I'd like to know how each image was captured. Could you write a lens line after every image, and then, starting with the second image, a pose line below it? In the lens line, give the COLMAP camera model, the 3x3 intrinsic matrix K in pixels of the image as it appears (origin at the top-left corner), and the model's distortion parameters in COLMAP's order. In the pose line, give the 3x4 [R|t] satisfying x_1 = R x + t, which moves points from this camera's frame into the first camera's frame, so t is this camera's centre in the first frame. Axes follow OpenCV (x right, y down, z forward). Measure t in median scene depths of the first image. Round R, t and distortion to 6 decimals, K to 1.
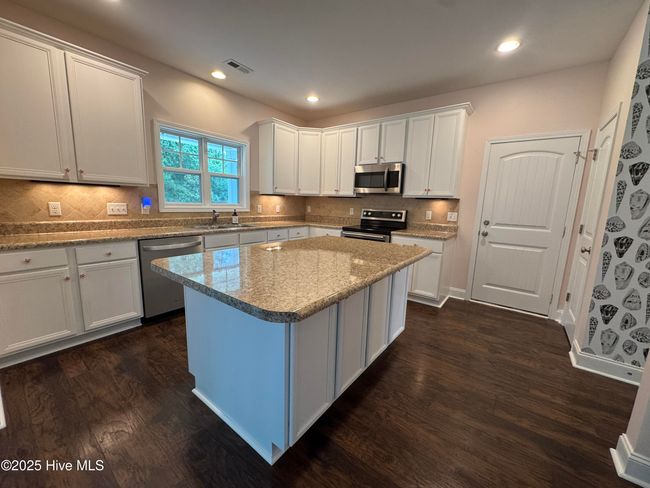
lens RADIAL K [[259.5, 0, 324.5], [0, 259.5, 243.9], [0, 0, 1]] dist [-0.000742, -0.000158]
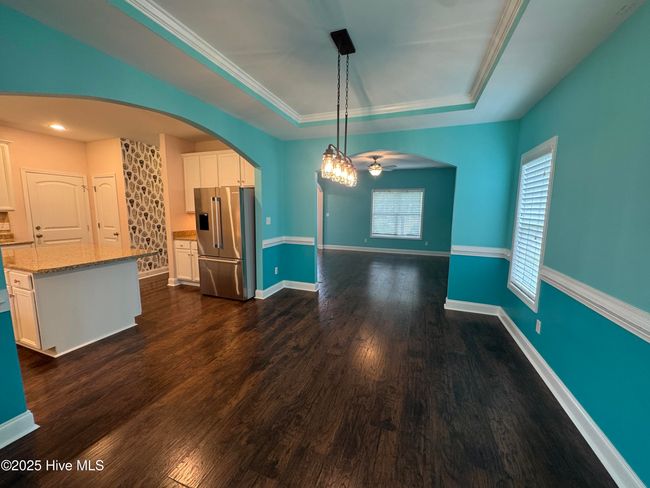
lens RADIAL K [[259.5, 0, 324.5], [0, 259.5, 243.9], [0, 0, 1]] dist [-0.000742, -0.000158]
pose [[-0.281286, -0.164664, 0.945391, -1.066348], [0.135955, 0.968393, 0.209121, -0.075240], [-0.949944, 0.187354, -0.250008, -0.094689]]
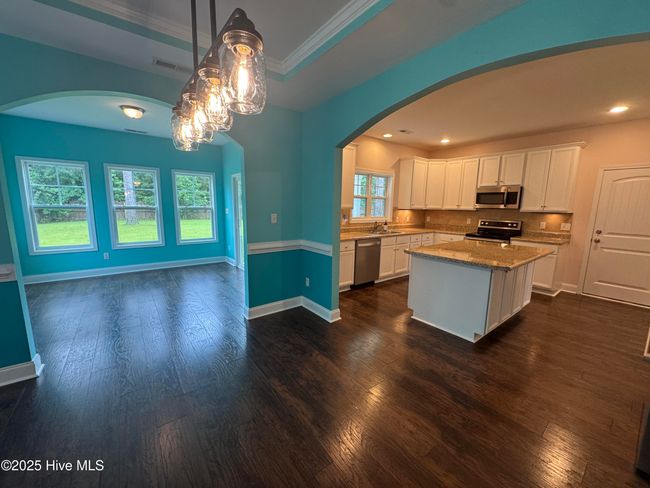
lens RADIAL K [[259.5, 0, 324.5], [0, 259.5, 243.9], [0, 0, 1]] dist [-0.000742, -0.000158]
pose [[0.965566, 0.023535, -0.259091, -0.310611], [-0.026971, 0.999589, -0.009714, 0.022331], [0.258756, 0.016368, 0.965804, -0.519998]]
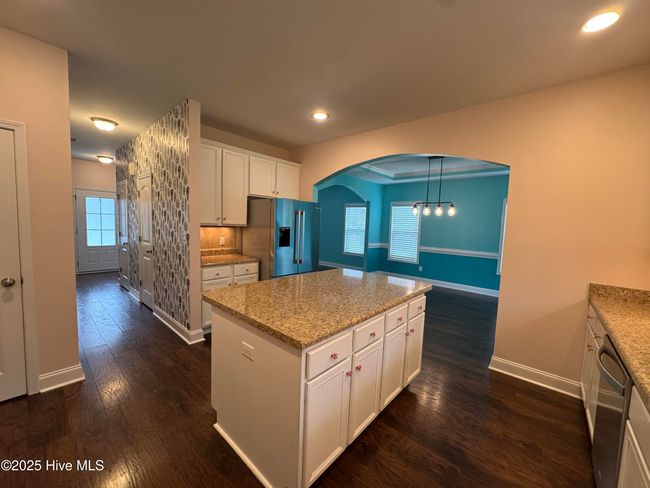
lens RADIAL K [[253.2, 0, 322.8], [0, 253.2, 243.0], [0, 0, 1]] dist [-0.021426, -0.000116]
pose [[-0.993892, -0.074776, 0.081157, -0.038927], [-0.053711, 0.970228, 0.236162, -0.219327], [-0.096400, 0.230360, -0.968319, 1.041511]]
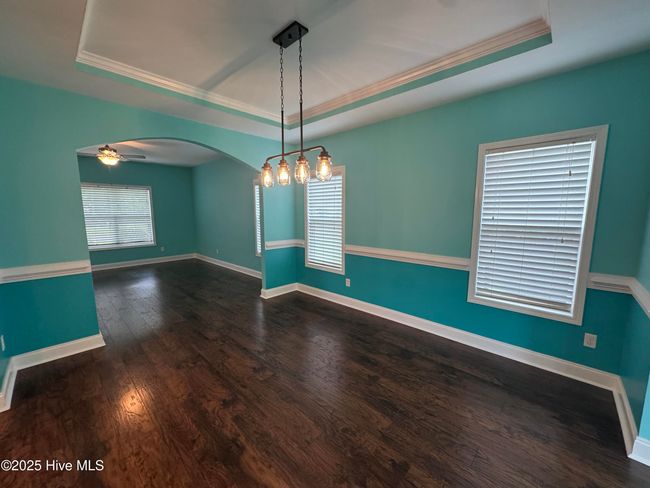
lens RADIAL K [[259.5, 0, 324.5], [0, 259.5, 243.9], [0, 0, 1]] dist [-0.000742, -0.000158]
pose [[-0.993511, -0.047059, 0.103545, -0.620339], [-0.015209, 0.957183, 0.289084, -0.121561], [-0.112715, 0.285633, -0.951687, 0.259141]]
